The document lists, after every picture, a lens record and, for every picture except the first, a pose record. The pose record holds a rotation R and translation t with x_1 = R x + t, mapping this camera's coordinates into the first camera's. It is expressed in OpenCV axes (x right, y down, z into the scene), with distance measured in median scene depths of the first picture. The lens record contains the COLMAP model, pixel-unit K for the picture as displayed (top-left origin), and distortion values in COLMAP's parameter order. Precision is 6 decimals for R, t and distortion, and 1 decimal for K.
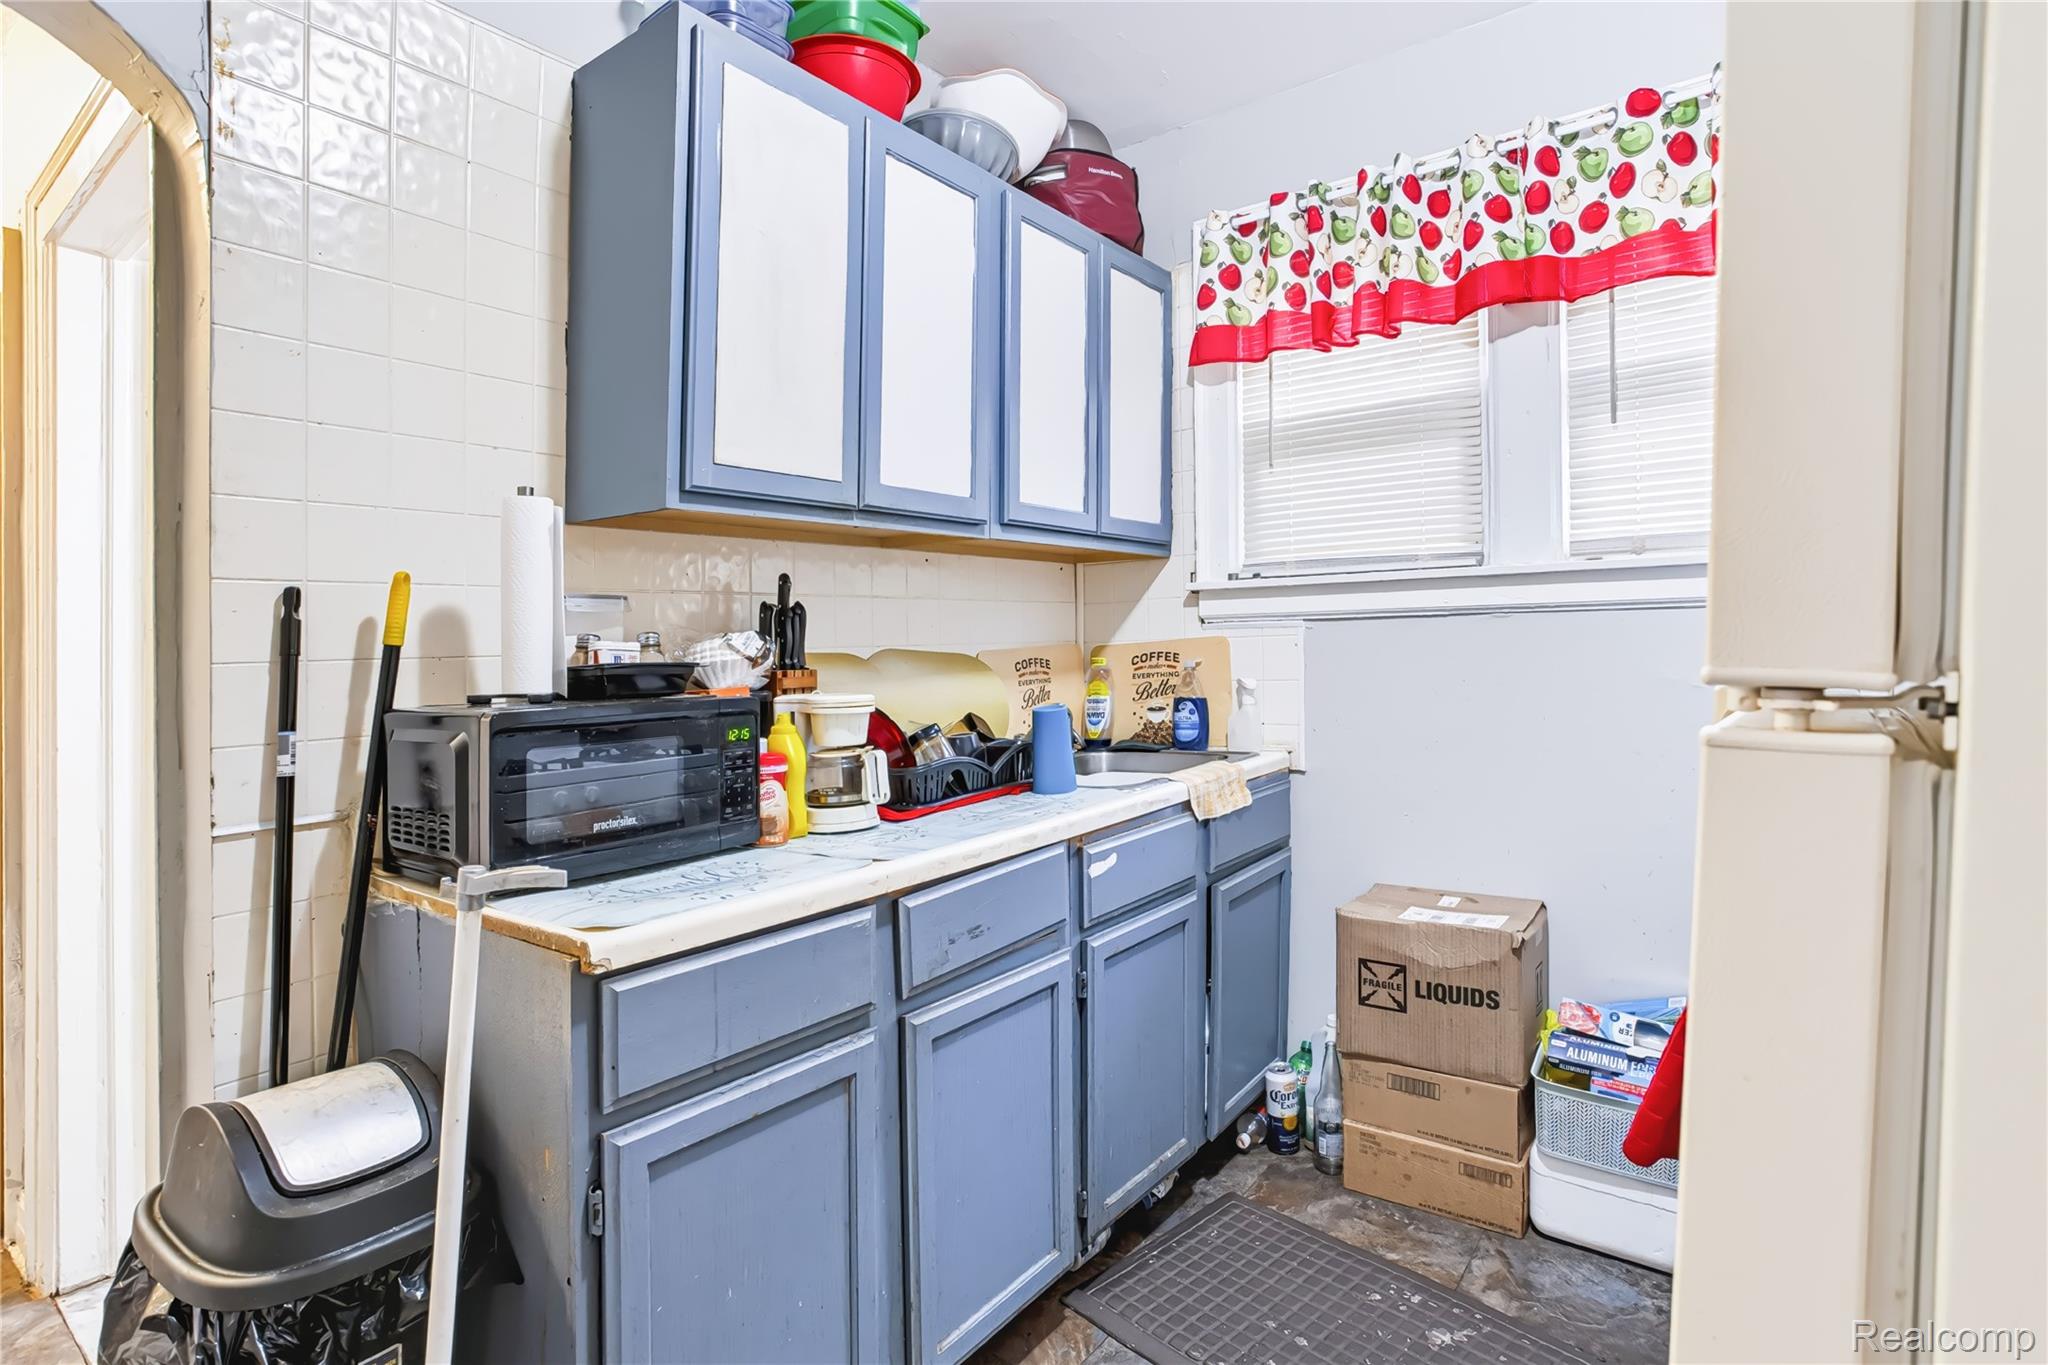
lens RADIAL K [[1035.6, 0, 1019.9], [0, 1035.6, 658.4], [0, 0, 1]] dist [-0.050959, 0.029442]
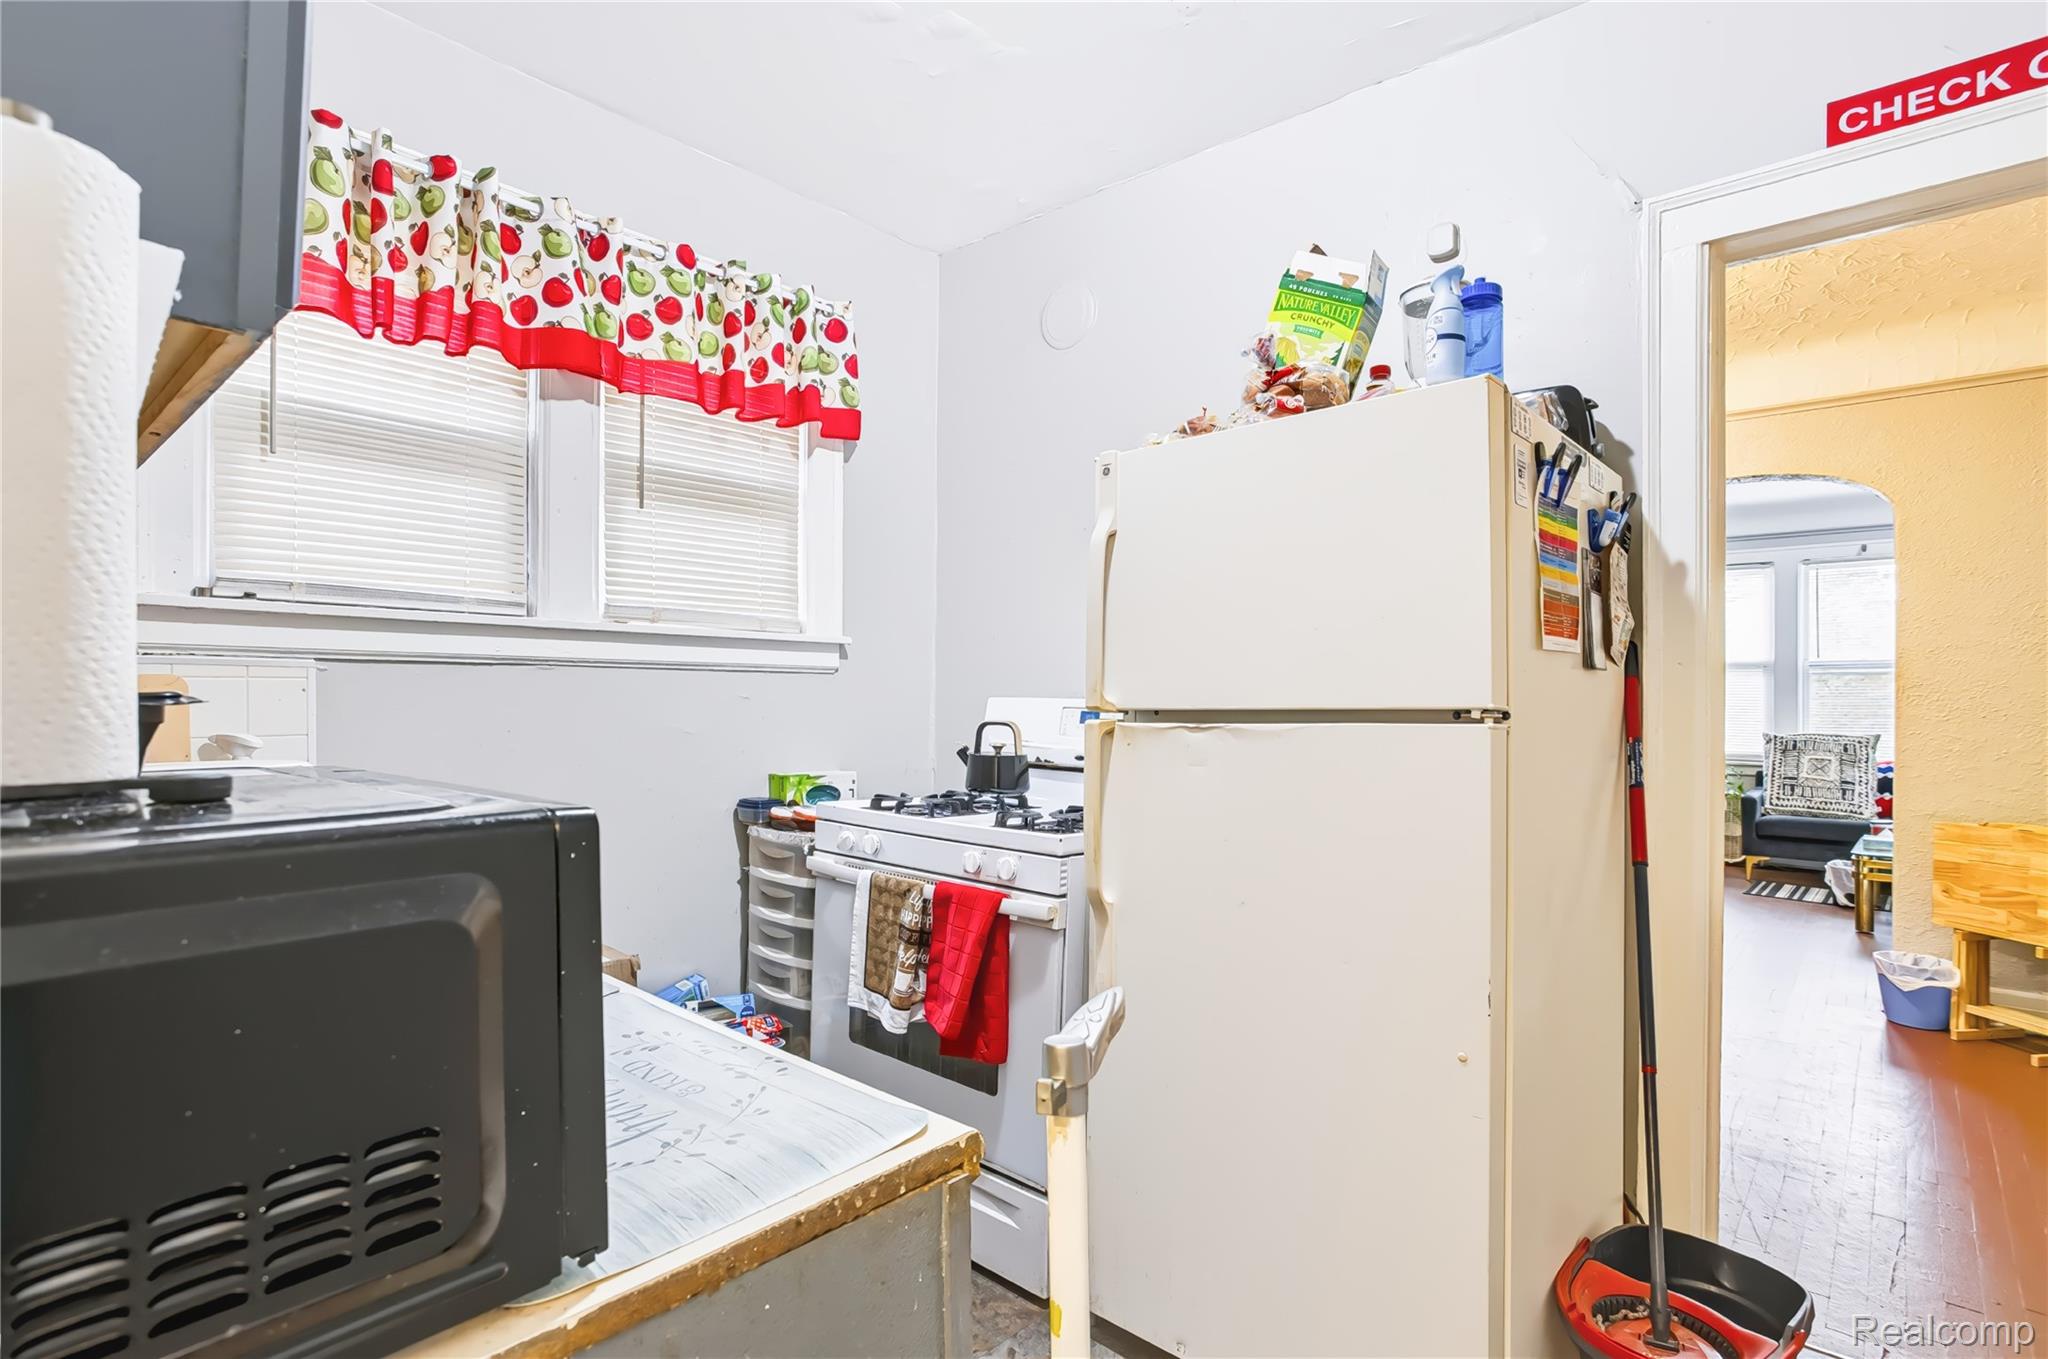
lens RADIAL K [[1057.3, 0, 1024.0], [0, 1057.3, 679.5], [0, 0, 1]] dist [0.002923, 0.000723]
pose [[0.066036, 0.029729, 0.997374, -0.572597], [-0.006364, 0.999548, -0.029372, -0.001632], [-0.997797, -0.004408, 0.066196, 0.466535]]
